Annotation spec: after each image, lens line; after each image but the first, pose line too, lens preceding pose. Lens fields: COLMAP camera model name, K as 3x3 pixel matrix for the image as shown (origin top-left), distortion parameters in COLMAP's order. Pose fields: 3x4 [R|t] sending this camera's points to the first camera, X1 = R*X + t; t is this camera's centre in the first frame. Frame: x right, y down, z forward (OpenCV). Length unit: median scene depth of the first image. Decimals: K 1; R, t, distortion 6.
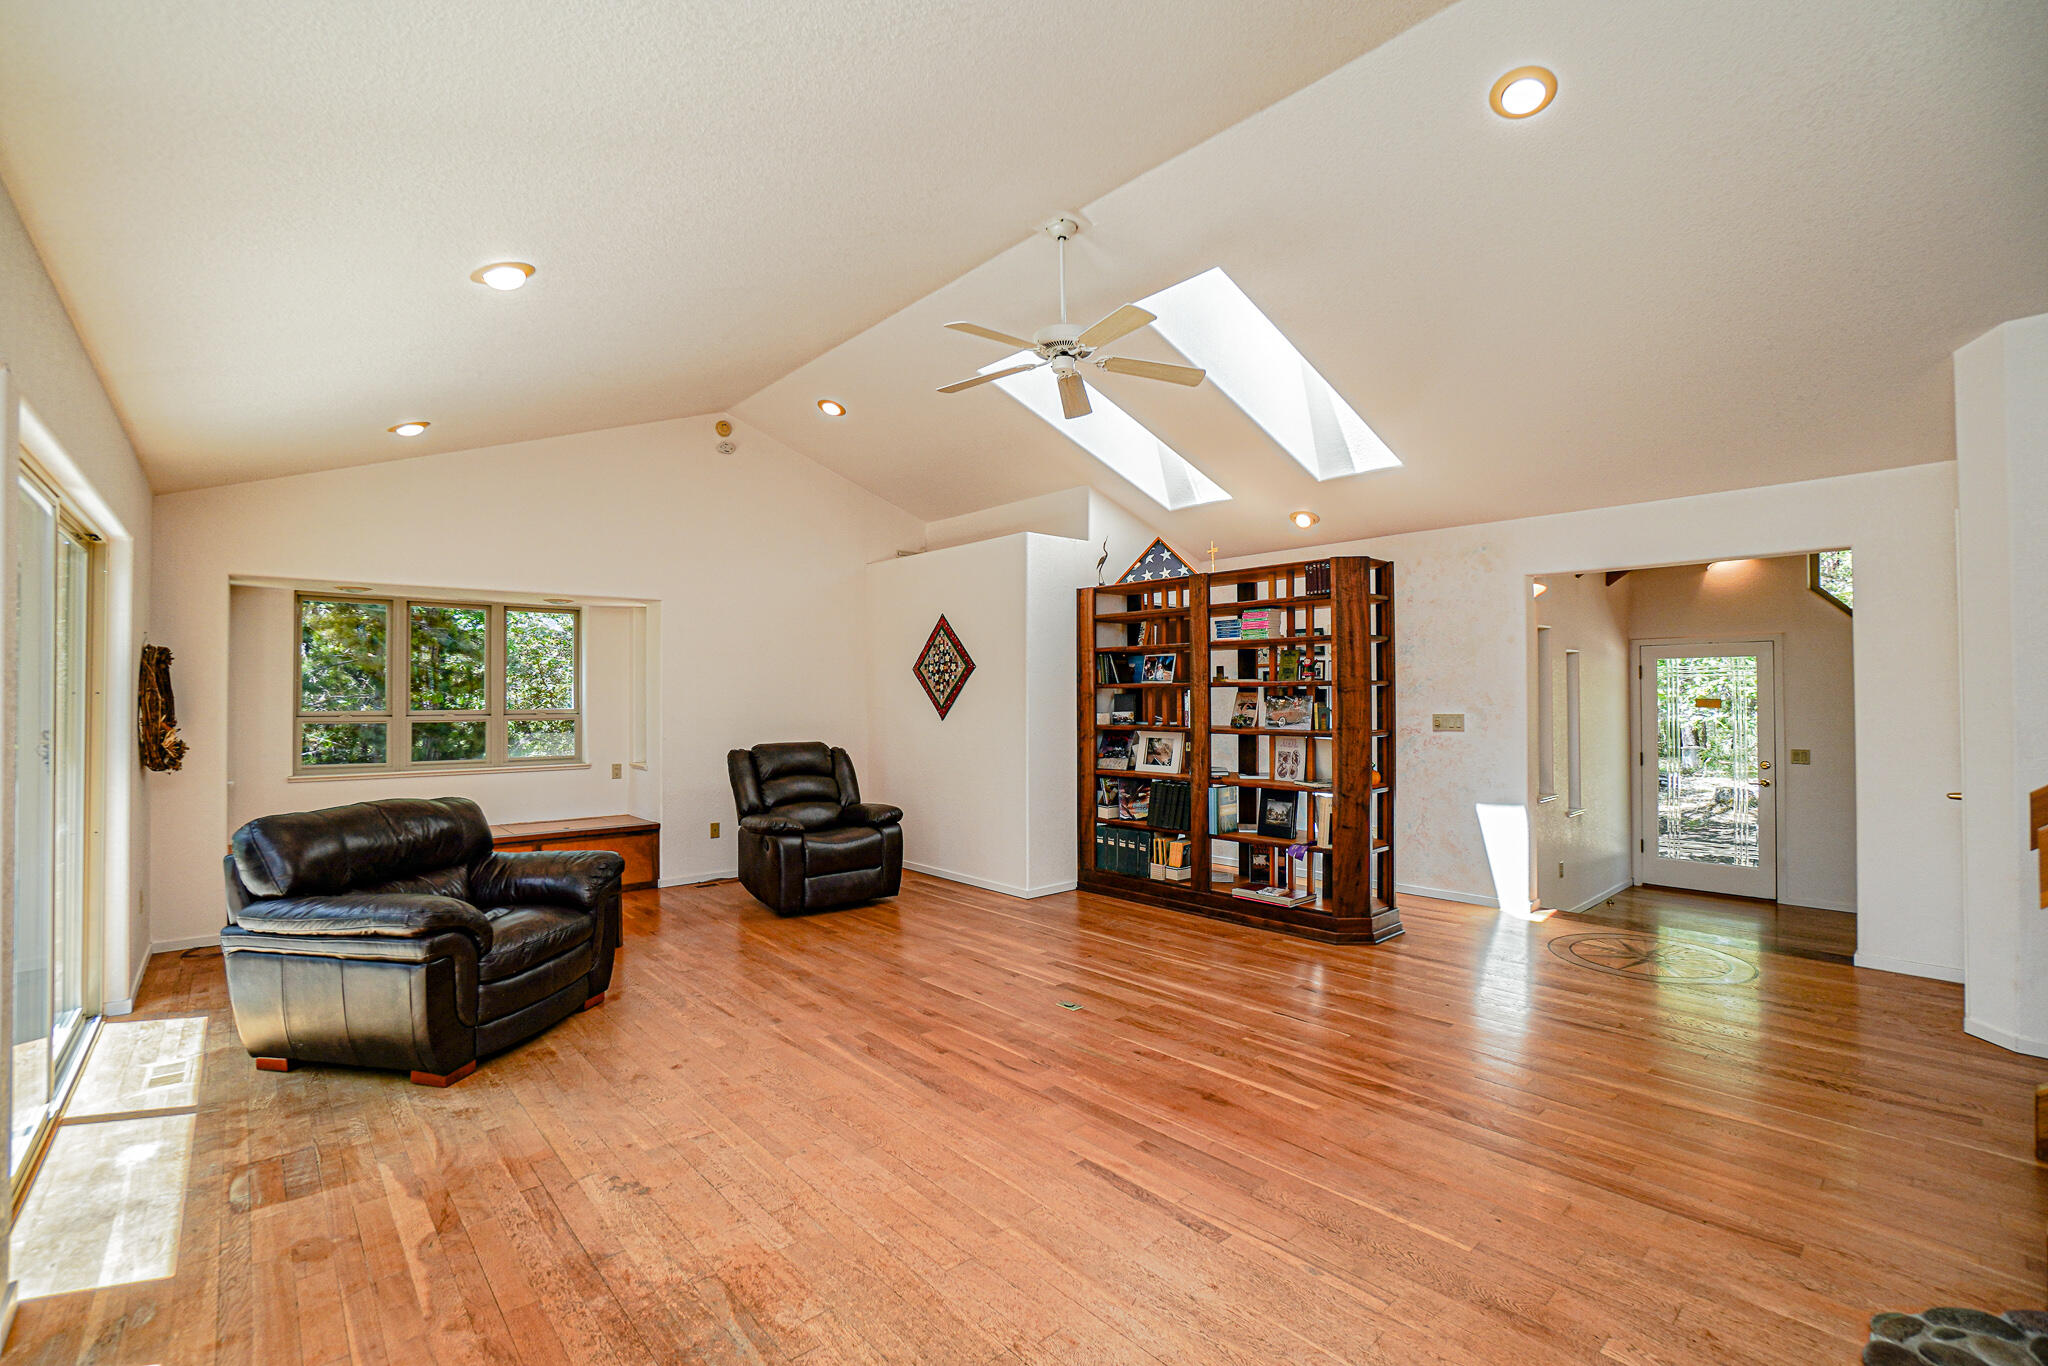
lens RADIAL K [[921.5, 0, 1014.4], [0, 921.5, 684.7], [0, 0, 1]] dist [-0.000486, -0.000010]
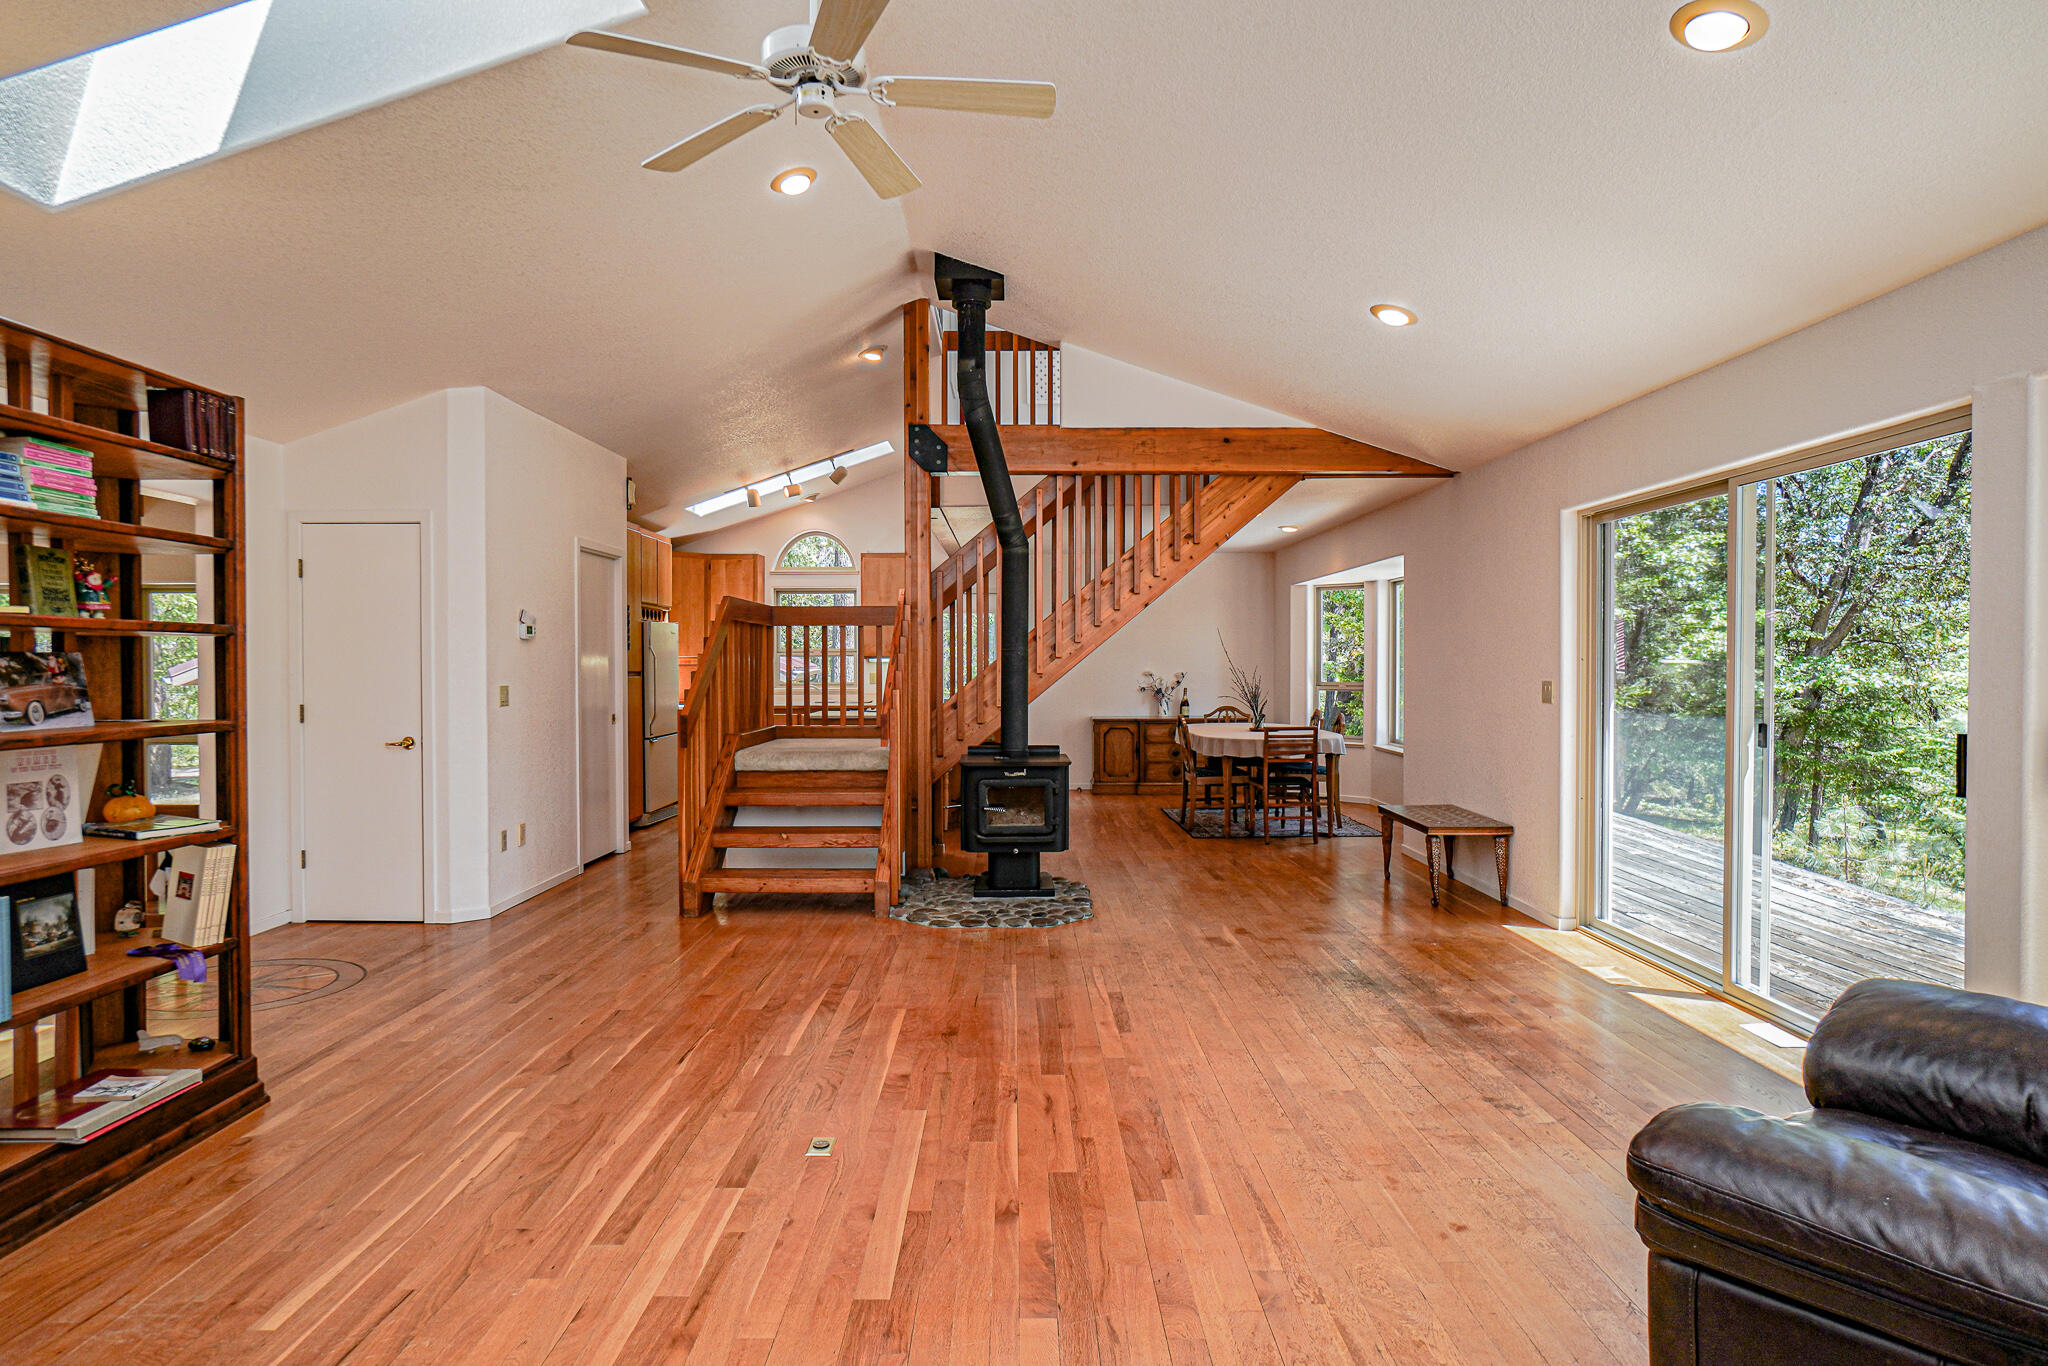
lens RADIAL K [[1170.8, 0, 1023.7], [0, 1170.8, 680.5], [0, 0, 1]] dist [0.000233, 0.000266]
pose [[-0.761011, 0.004925, 0.648720, -0.648484], [0.003174, 0.999987, -0.003868, 0.046735], [-0.648731, -0.000885, -0.761018, 1.768097]]
